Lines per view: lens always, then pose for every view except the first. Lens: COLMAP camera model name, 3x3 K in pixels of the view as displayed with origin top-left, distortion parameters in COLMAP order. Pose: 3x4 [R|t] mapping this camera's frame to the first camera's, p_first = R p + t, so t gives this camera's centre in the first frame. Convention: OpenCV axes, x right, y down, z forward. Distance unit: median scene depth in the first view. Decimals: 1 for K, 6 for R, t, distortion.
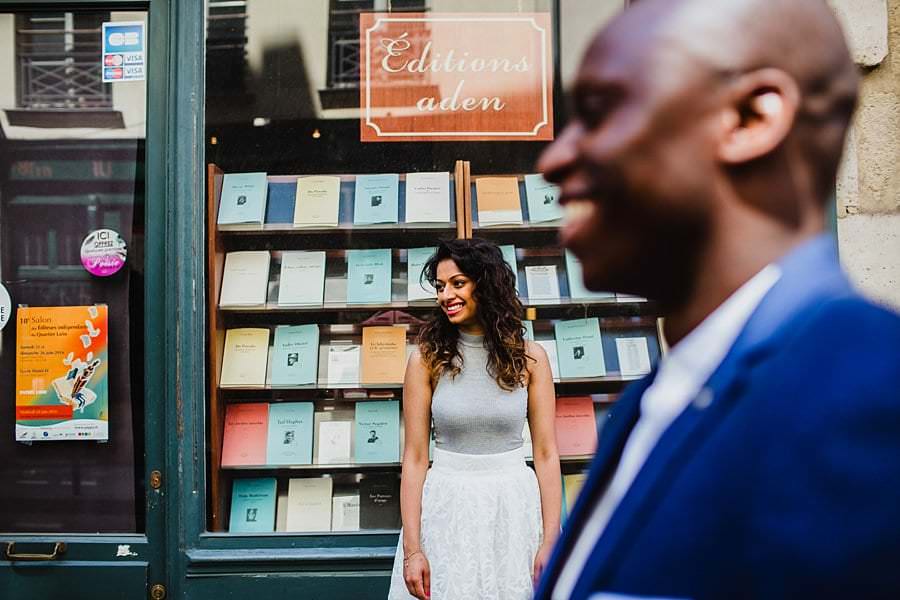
lens RADIAL K [[908.6, 0, 450.0], [0, 908.6, 300.0], [0, 0, 1]] dist [-0.062440, 0.009357]
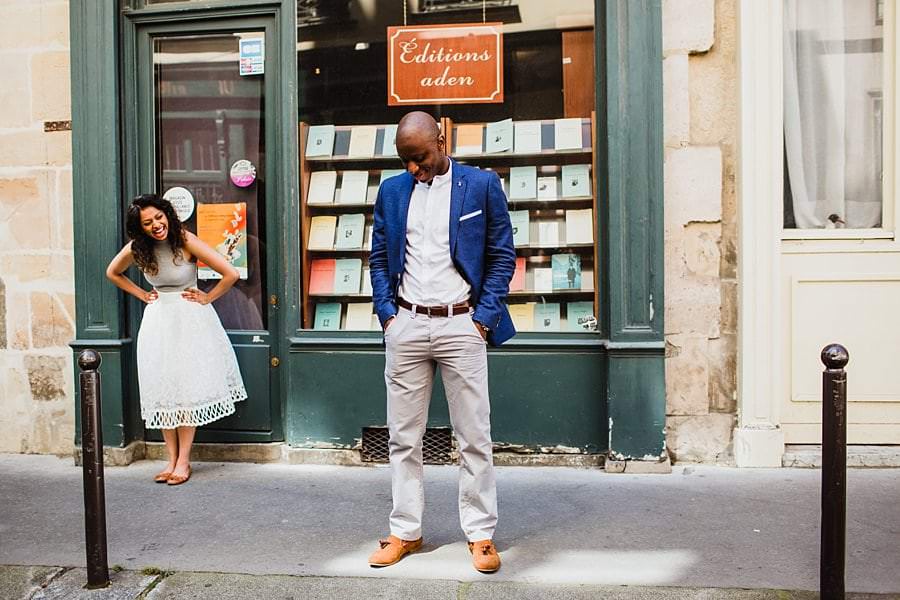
lens RADIAL K [[1097.0, 0, 450.0], [0, 1097.0, 300.0], [0, 0, 1]] dist [-0.096298, 0.003910]
pose [[0.988156, 0.012495, -0.152945, 0.341137], [0.002472, 0.995254, 0.097280, -0.012429], [0.153435, -0.096506, 0.983435, -1.048993]]
